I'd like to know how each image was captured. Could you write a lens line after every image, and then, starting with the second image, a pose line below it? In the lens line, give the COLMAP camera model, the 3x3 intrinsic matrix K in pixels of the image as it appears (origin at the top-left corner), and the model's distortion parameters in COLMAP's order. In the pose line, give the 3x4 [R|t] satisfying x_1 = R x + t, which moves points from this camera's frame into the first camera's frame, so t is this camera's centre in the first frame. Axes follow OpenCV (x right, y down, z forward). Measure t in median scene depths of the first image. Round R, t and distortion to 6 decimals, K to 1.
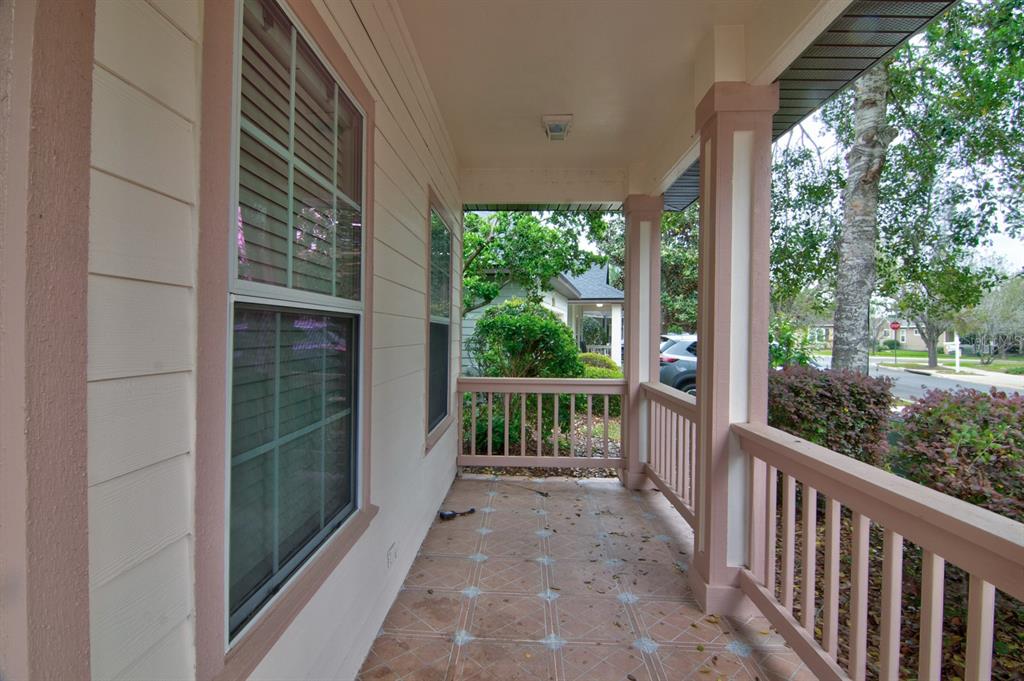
lens RADIAL K [[505.5, 0, 508.5], [0, 505.5, 333.7], [0, 0, 1]] dist [-0.007801, -0.010162]
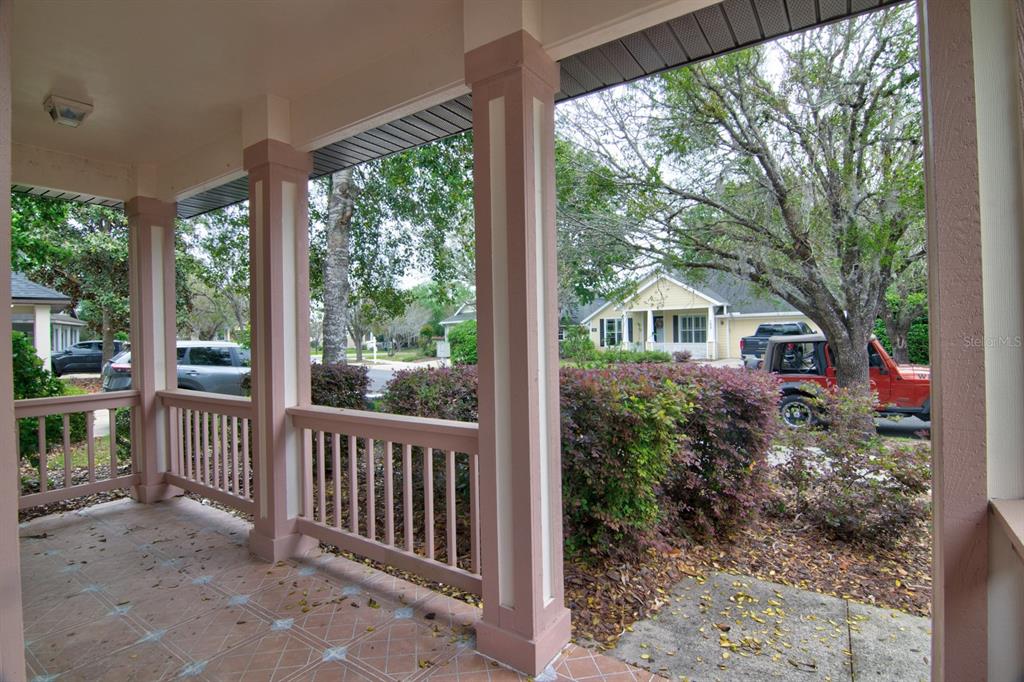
lens RADIAL K [[505.5, 0, 512.6], [0, 505.5, 339.1], [0, 0, 1]] dist [-0.007801, -0.010162]
pose [[0.532297, -0.028564, 0.846076, -0.204114], [0.026243, 0.999507, 0.017234, -0.002596], [-0.846151, 0.013030, 0.532784, -0.107143]]
